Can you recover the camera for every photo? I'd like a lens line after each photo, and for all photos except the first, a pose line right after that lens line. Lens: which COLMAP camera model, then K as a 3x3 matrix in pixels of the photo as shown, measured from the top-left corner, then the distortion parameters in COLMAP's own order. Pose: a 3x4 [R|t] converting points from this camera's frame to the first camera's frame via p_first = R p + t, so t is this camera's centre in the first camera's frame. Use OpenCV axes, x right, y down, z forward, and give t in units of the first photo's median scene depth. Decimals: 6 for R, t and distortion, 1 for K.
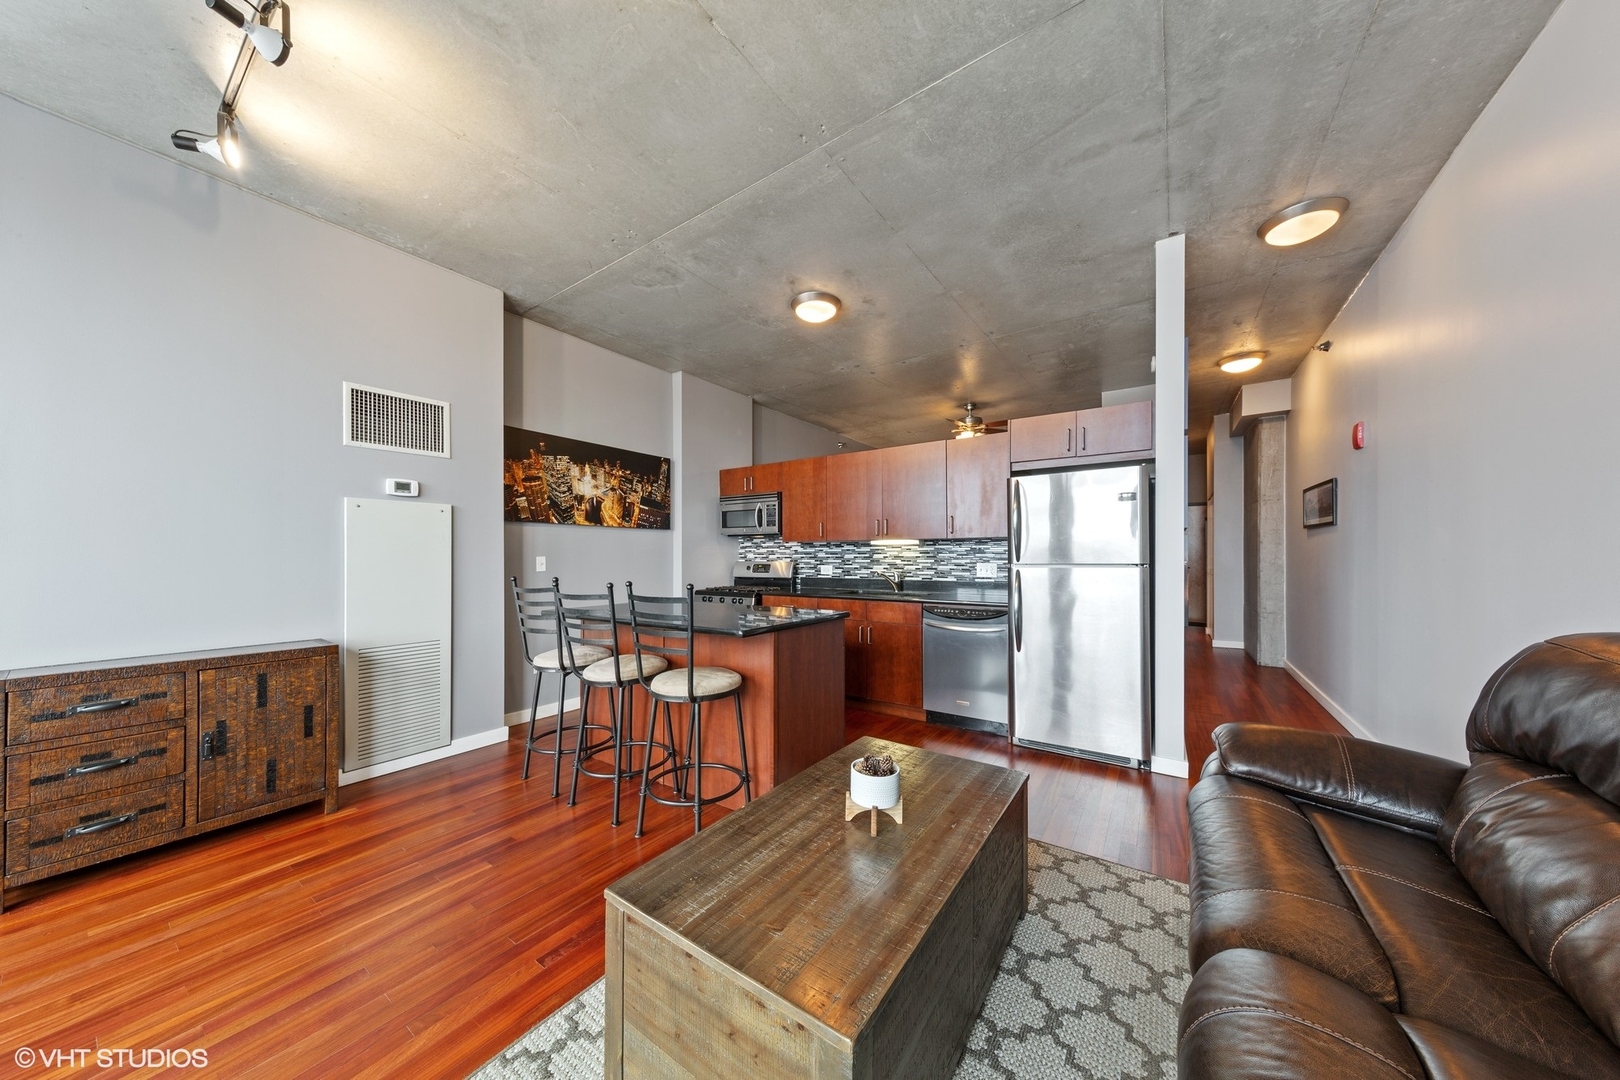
lens RADIAL K [[510.8, 0, 800.9], [0, 510.8, 562.8], [0, 0, 1]] dist [0.001876, 0.000083]
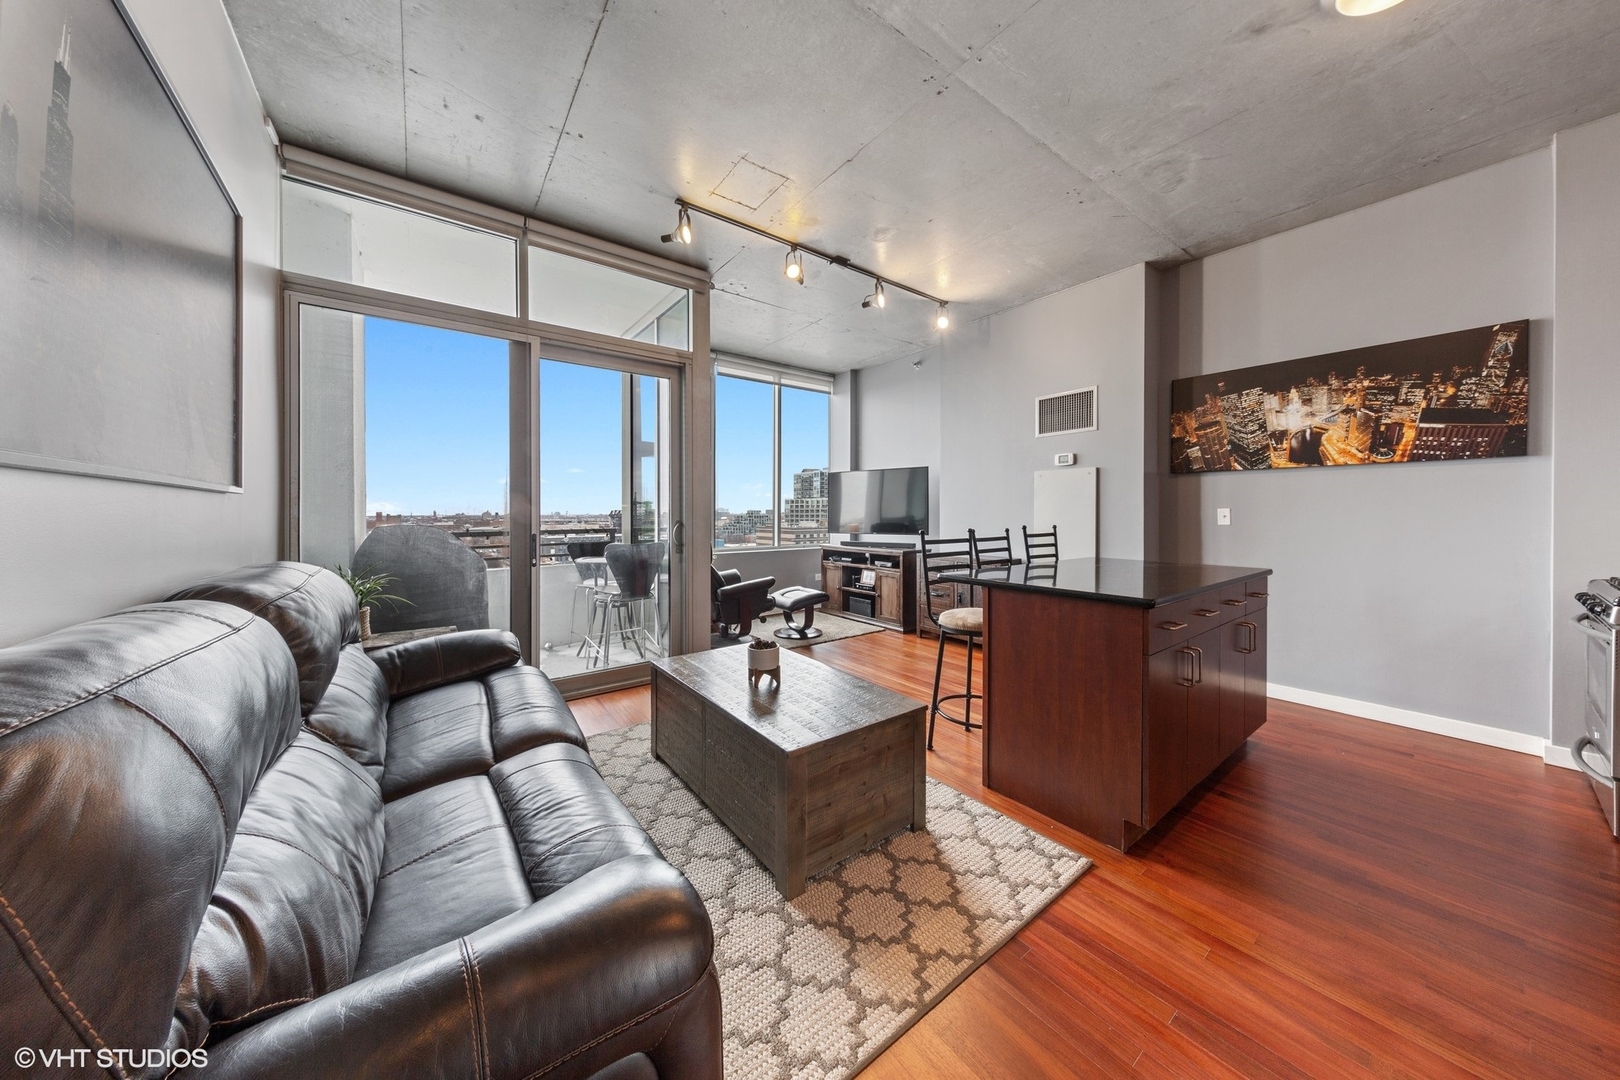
lens RADIAL K [[510.8, 0, 819.8], [0, 510.8, 520.5], [0, 0, 1]] dist [0.001876, 0.000083]
pose [[-0.287695, 0.017918, -0.957554, 0.529919], [-0.009197, 0.999727, 0.021471, -0.004002], [0.957678, 0.014984, -0.287452, 0.541742]]
